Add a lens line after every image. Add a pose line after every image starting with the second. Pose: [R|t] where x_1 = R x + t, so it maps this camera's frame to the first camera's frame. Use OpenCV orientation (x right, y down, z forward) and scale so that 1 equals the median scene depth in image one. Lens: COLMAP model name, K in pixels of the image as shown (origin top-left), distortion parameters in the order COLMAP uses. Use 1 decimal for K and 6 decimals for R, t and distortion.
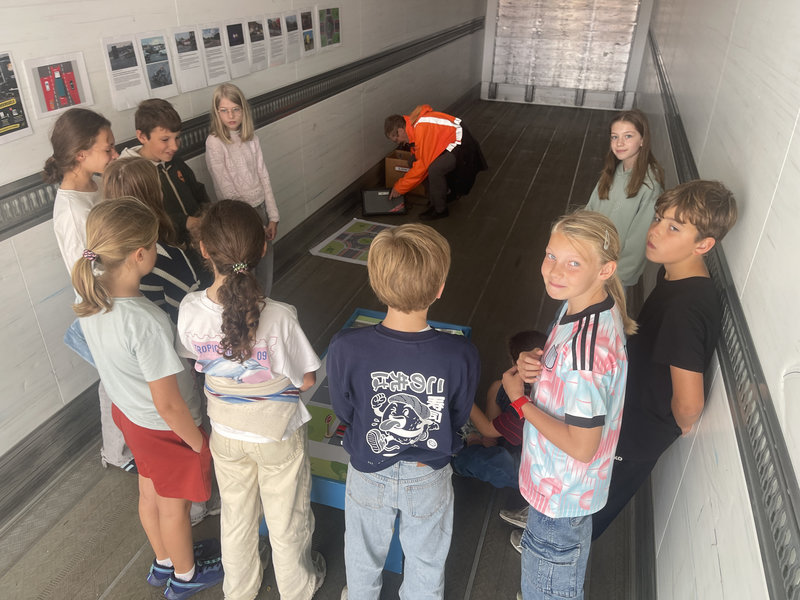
lens RADIAL K [[608.2, 0, 399.8], [0, 608.2, 303.1], [0, 0, 1]] dist [0.024186, -0.029471]
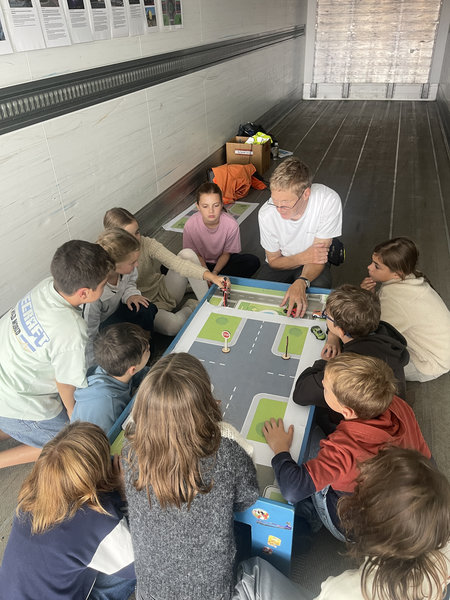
lens RADIAL K [[456.2, 0, 225.3], [0, 456.2, 299.3], [0, 0, 1]] dist [0.024186, -0.029471]
pose [[0.998853, -0.040162, -0.026056, -0.011726], [0.041267, 0.998206, 0.043382, 0.008450], [0.024267, -0.044408, 0.998719, 0.105607]]
